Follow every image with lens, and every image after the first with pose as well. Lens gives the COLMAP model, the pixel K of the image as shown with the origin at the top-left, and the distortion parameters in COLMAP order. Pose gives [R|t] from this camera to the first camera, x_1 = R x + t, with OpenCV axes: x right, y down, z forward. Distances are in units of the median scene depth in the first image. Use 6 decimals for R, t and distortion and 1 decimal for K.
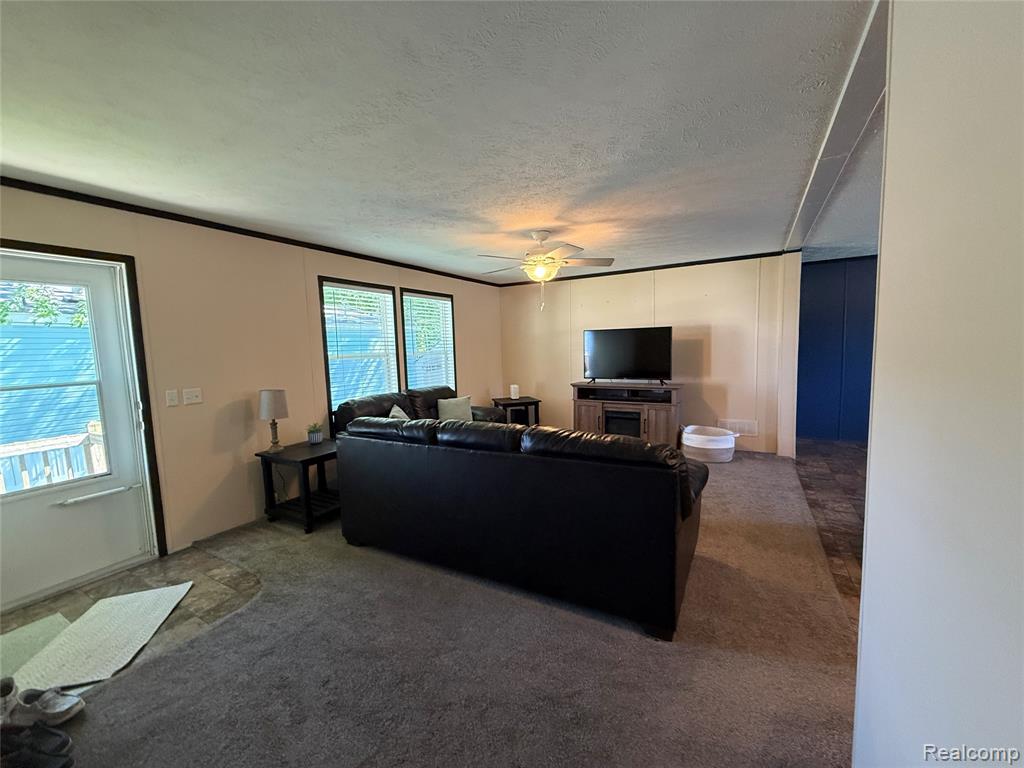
lens RADIAL K [[407.8, 0, 511.1], [0, 407.8, 383.9], [0, 0, 1]] dist [0.000908, -0.000857]
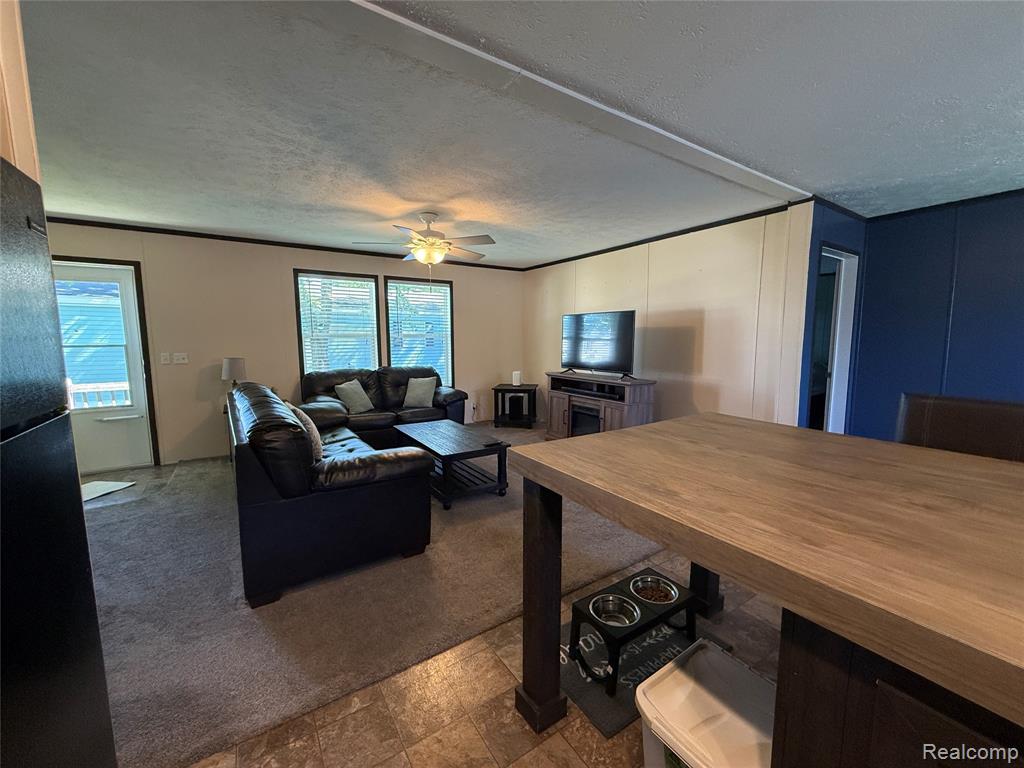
lens RADIAL K [[407.8, 0, 510.8], [0, 407.8, 383.6], [0, 0, 1]] dist [0.000908, -0.000857]
pose [[0.897166, 0.076195, -0.435073, 0.567026], [-0.064143, 0.997042, 0.042345, -0.010975], [0.437012, -0.010084, 0.899399, 0.146162]]
